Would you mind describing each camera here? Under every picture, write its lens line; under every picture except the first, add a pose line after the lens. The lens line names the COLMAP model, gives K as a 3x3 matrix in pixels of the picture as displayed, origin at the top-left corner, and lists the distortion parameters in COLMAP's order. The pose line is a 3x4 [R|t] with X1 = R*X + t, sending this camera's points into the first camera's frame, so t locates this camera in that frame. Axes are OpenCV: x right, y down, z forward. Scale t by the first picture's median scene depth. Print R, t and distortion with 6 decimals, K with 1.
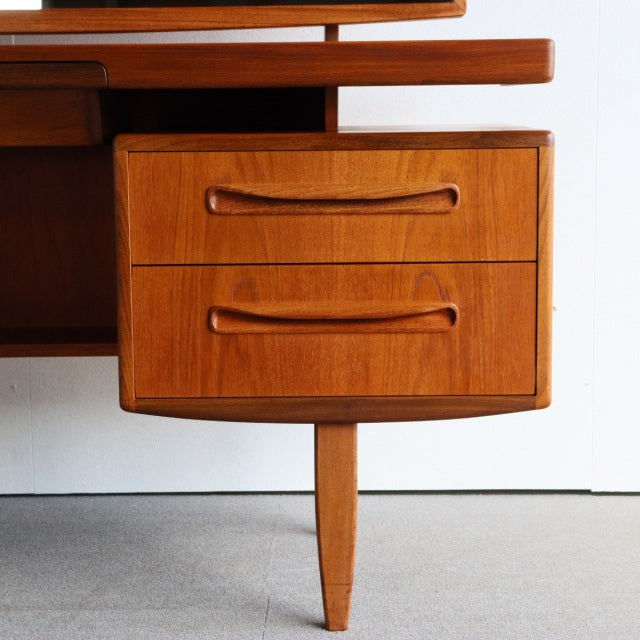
lens RADIAL K [[1503.7, 0, 320.0], [0, 1503.7, 320.0], [0, 0, 1]] dist [0.053963, 0.499016]
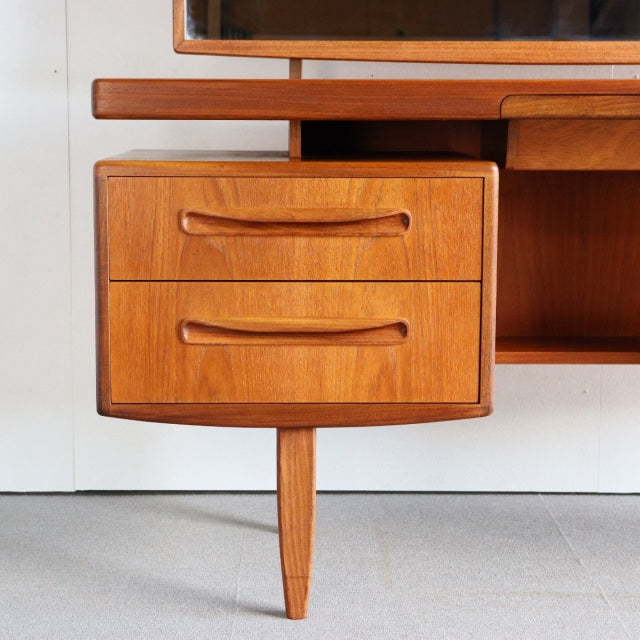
lens RADIAL K [[1503.7, 0, 320.0], [0, 1503.7, 320.0], [0, 0, 1]] dist [0.053963, 0.499016]
pose [[0.999565, 0.013482, 0.026225, -0.580819], [-0.013365, 0.999900, -0.004607, 0.001657], [-0.026285, 0.004254, 0.999645, -0.083032]]
